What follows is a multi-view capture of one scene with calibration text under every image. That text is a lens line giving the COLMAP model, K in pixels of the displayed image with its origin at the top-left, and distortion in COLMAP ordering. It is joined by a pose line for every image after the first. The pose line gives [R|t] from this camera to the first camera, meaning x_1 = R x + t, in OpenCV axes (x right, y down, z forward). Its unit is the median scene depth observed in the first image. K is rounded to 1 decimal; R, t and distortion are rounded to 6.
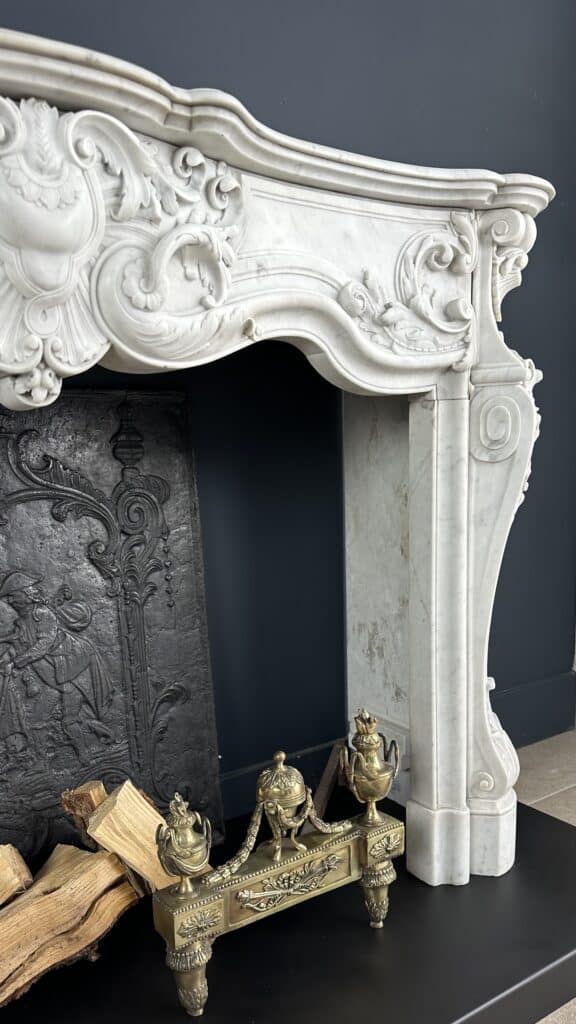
lens RADIAL K [[765.6, 0, 240.2], [0, 765.6, 555.8], [0, 0, 1]] dist [0.113543, -0.164063]
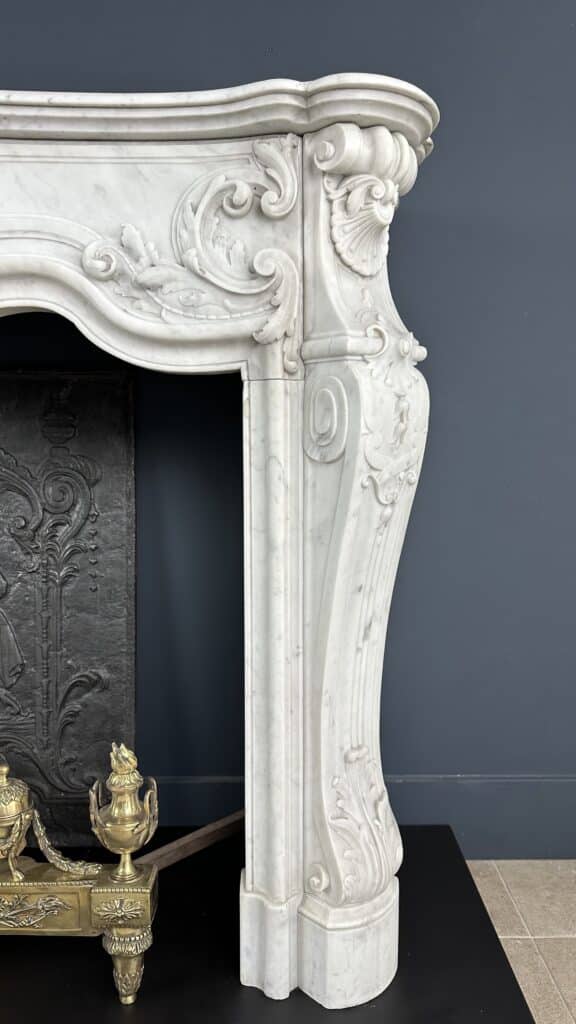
lens RADIAL K [[724.0, 0, 290.0], [0, 724.0, 517.5], [0, 0, 1]] dist [0.111985, -0.218888]
pose [[0.847890, 0.096277, -0.521357, 0.679271], [-0.105598, 0.994338, 0.011886, -0.072231], [0.519549, 0.044976, 0.853256, 0.381601]]
